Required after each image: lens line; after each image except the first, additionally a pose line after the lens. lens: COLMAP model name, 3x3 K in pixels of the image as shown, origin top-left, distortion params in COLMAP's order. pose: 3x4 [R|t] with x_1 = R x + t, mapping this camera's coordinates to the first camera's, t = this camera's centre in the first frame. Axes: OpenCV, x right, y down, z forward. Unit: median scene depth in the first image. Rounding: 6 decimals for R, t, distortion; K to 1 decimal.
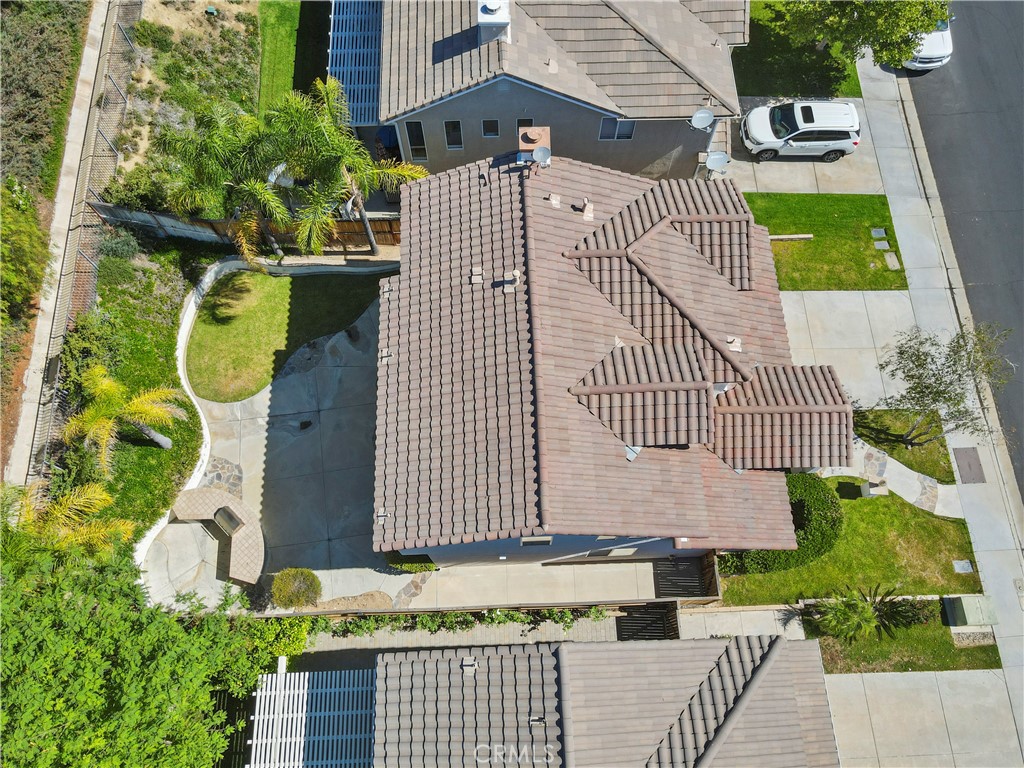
lens RADIAL K [[756.7, 0, 520.3], [0, 756.7, 379.2], [0, 0, 1]] dist [0.020698, -0.003957]
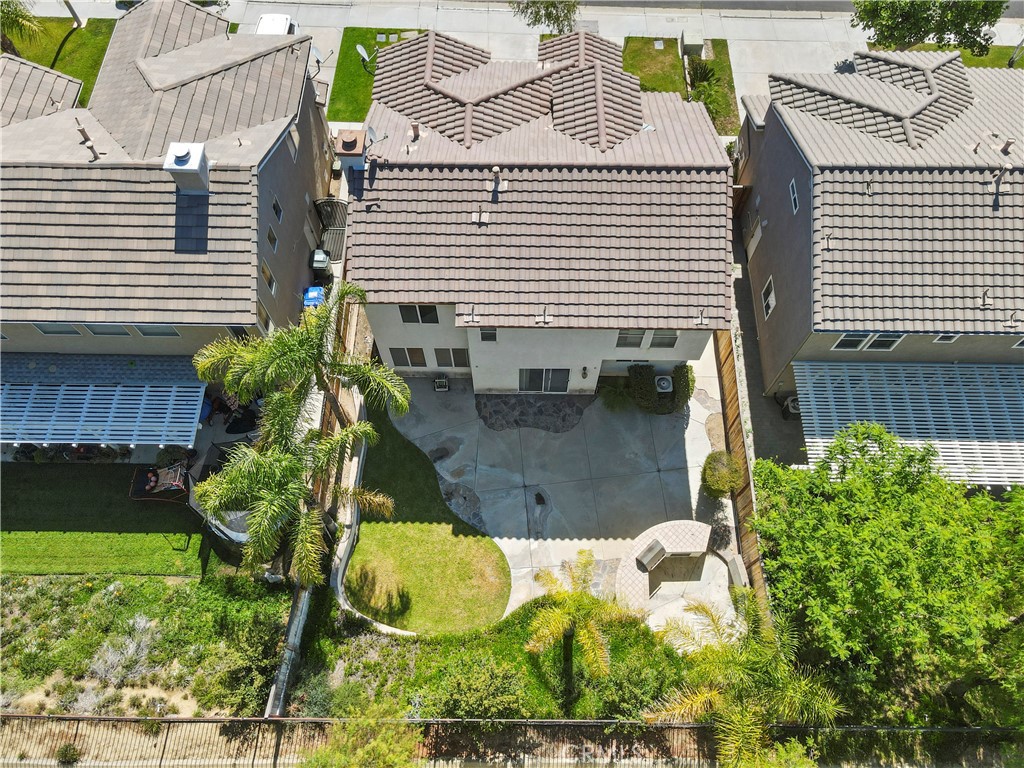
lens RADIAL K [[756.7, 0, 521.2], [0, 756.7, 381.2], [0, 0, 1]] dist [0.020698, -0.003957]
pose [[0.049250, -0.903187, 0.426412, -0.586626], [0.925121, 0.202171, 0.321370, -0.313815], [-0.376465, 0.378655, 0.845514, 0.157214]]
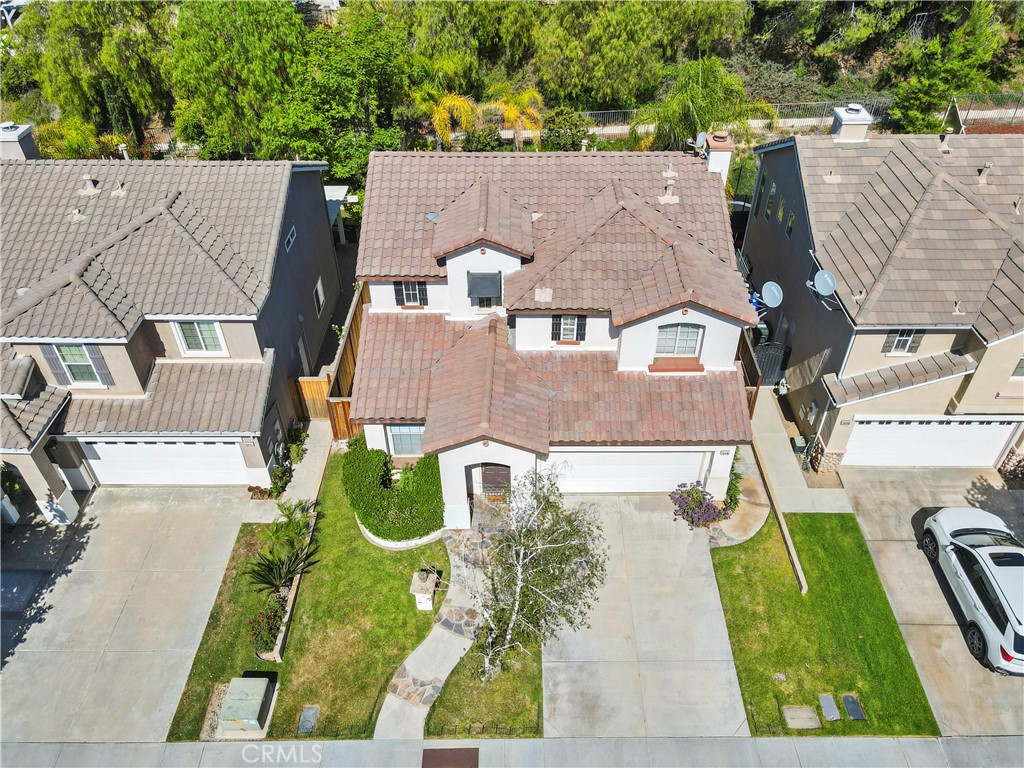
lens RADIAL K [[756.7, 0, 517.9], [0, 756.7, 383.1], [0, 0, 1]] dist [0.020698, -0.003957]
pose [[-0.041898, 0.625382, -0.779193, 0.943528], [-0.927227, 0.266147, 0.263468, -0.207838], [0.372148, 0.733528, 0.568721, 0.448826]]
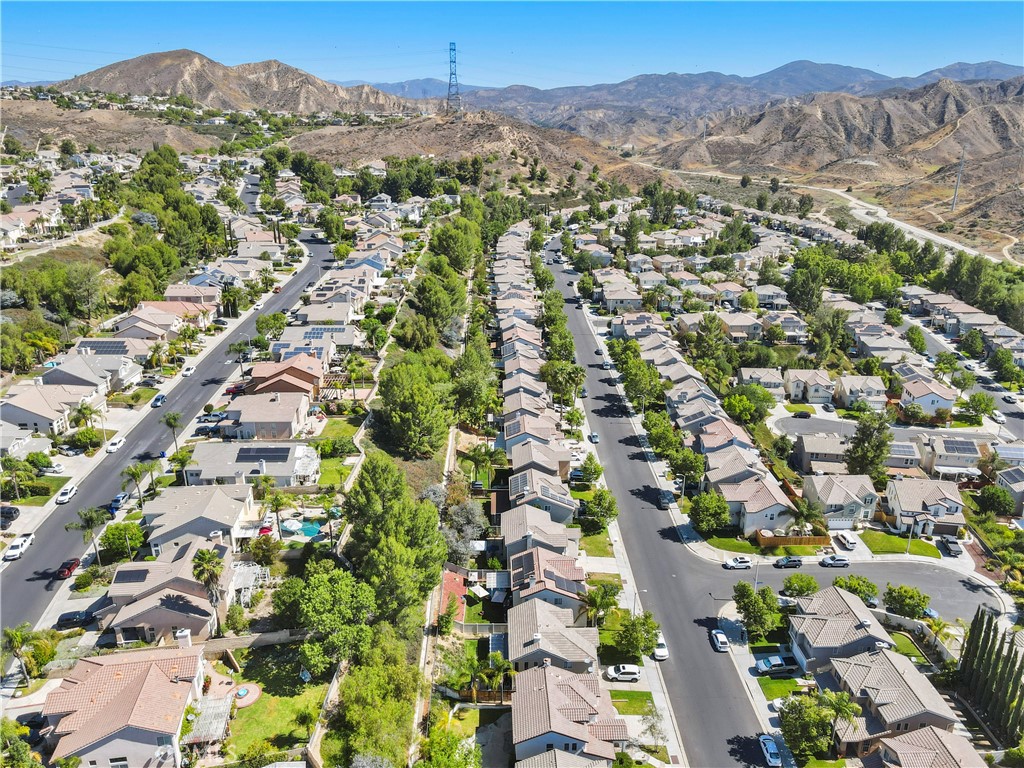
lens RADIAL K [[756.7, 0, 513.0], [0, 756.7, 382.1], [0, 0, 1]] dist [0.020698, -0.003957]
pose [[0.999909, -0.001753, -0.013370, -0.104107], [-0.008917, 0.657831, -0.753113, 1.706324], [0.010116, 0.753164, 0.657755, -2.756416]]
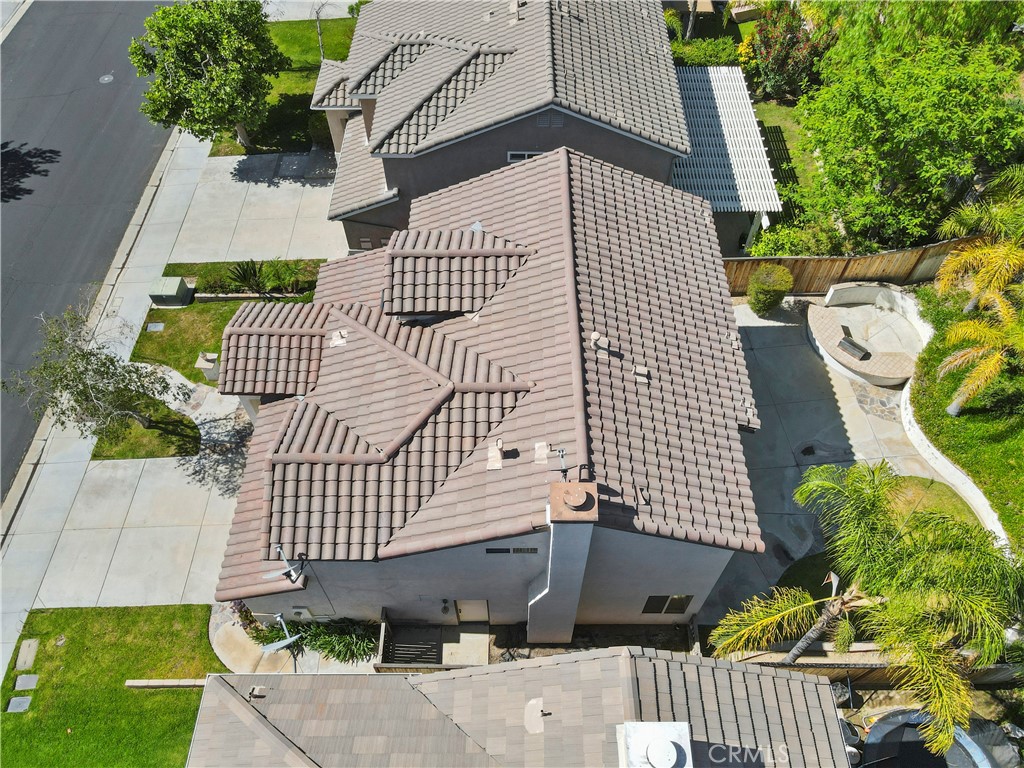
lens RADIAL K [[756.7, 0, 515.8], [0, 756.7, 381.5], [0, 0, 1]] dist [0.020698, -0.003957]
pose [[-0.999173, -0.038003, 0.014469, 0.054091], [0.032698, -0.539335, 0.841456, -0.694602], [-0.024174, 0.841234, 0.540131, 0.480889]]
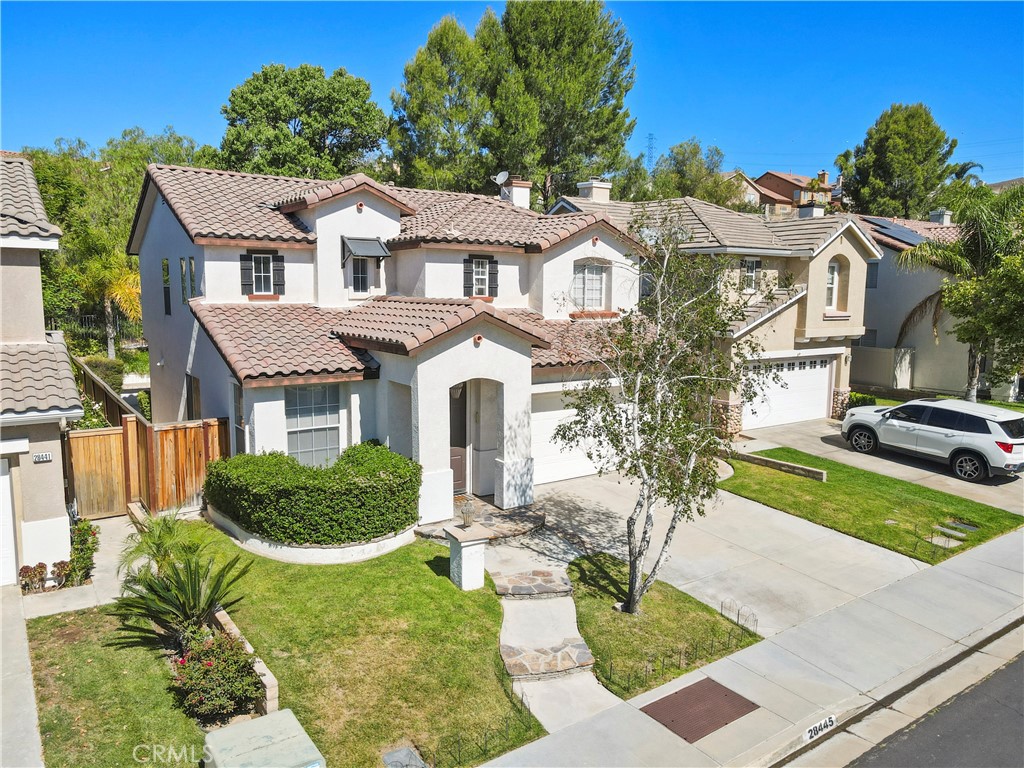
lens RADIAL K [[756.7, 0, 515.4], [0, 756.7, 385.2], [0, 0, 1]] dist [0.020698, -0.003957]
pose [[0.542923, 0.104712, -0.833228, 0.873465], [-0.781187, 0.427097, -0.455340, 0.293183], [0.308189, 0.898122, 0.313681, 0.781721]]
